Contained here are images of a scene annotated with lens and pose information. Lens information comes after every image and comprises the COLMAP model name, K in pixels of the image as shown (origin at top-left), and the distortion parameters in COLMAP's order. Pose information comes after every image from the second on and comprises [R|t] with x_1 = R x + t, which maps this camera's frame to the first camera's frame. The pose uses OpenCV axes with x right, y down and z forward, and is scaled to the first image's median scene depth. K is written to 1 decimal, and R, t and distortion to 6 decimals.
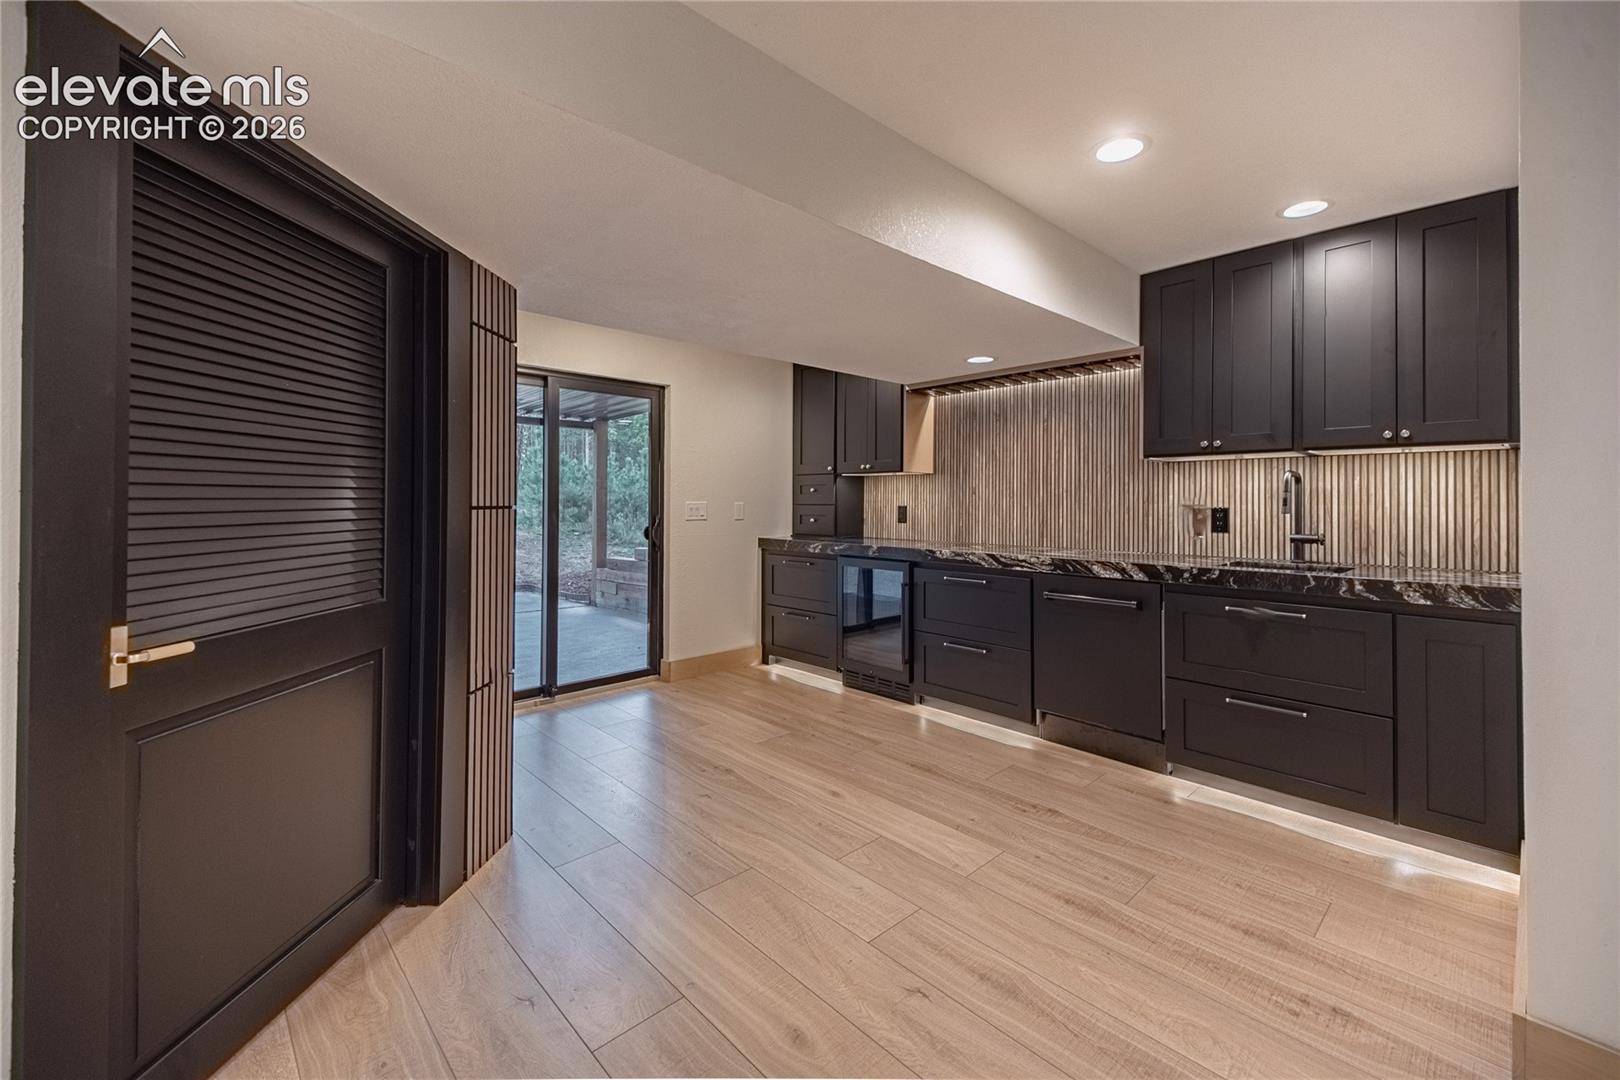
lens RADIAL K [[671.2, 0, 780.1], [0, 671.2, 500.0], [0, 0, 1]] dist [0.001261, -0.000216]
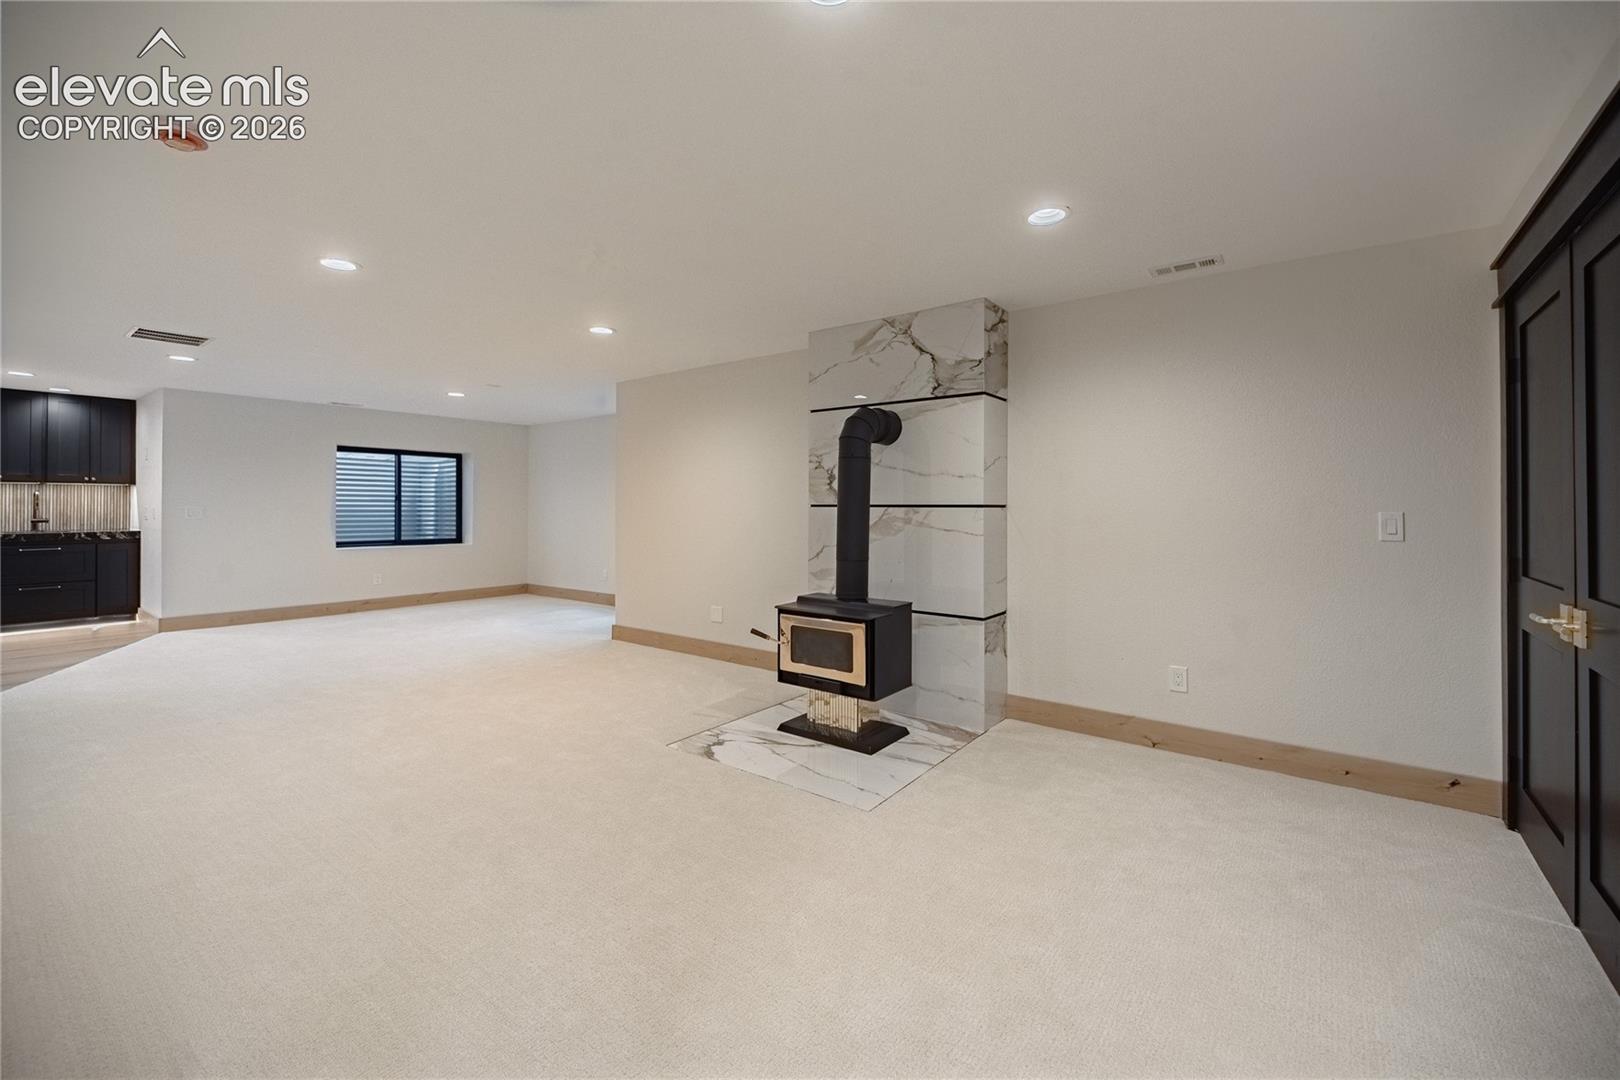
lens RADIAL K [[671.2, 0, 776.0], [0, 671.2, 505.0], [0, 0, 1]] dist [0.001261, -0.000216]
pose [[-0.159851, -0.005768, 0.987124, -1.306015], [-0.003988, 0.999979, 0.005197, -0.010918], [-0.987133, -0.003106, -0.159871, -0.766175]]
